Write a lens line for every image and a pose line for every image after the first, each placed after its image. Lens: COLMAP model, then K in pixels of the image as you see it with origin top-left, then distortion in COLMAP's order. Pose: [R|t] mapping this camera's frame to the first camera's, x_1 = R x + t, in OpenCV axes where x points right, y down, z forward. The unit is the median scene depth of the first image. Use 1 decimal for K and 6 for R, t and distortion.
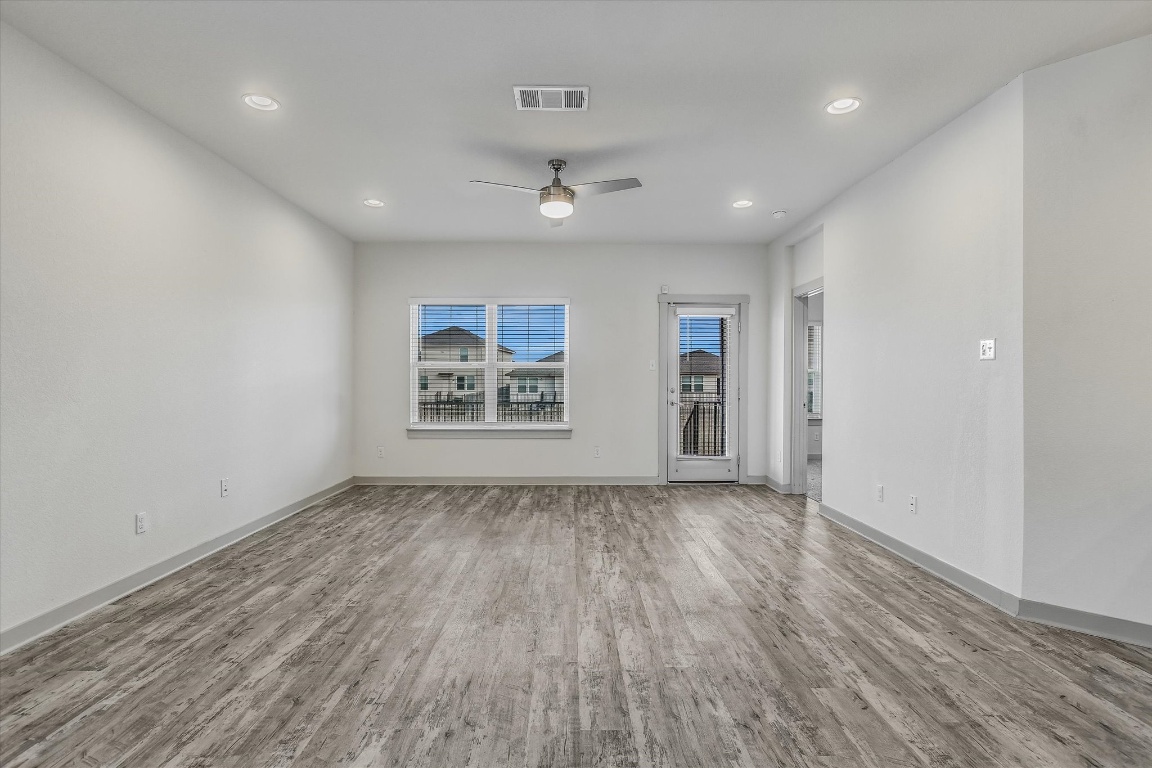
lens RADIAL K [[565.7, 0, 567.2], [0, 565.7, 388.5], [0, 0, 1]] dist [-0.016172, 0.000447]
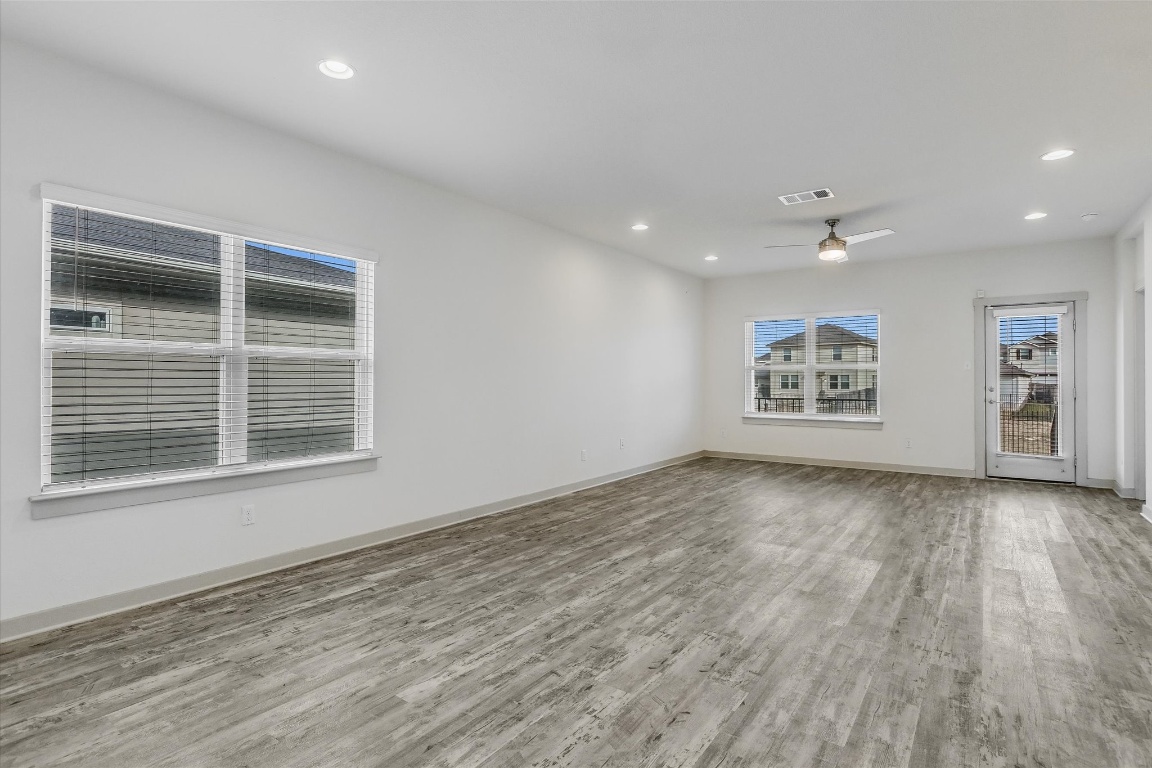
lens RADIAL K [[554.6, 0, 576.1], [0, 554.6, 378.3], [0, 0, 1]] dist [0.017836, 0.000450]
pose [[0.806737, -0.004745, -0.590891, 0.202739], [-0.006077, 0.999848, -0.016326, 0.005372], [0.590879, 0.016762, 0.806586, -0.329581]]
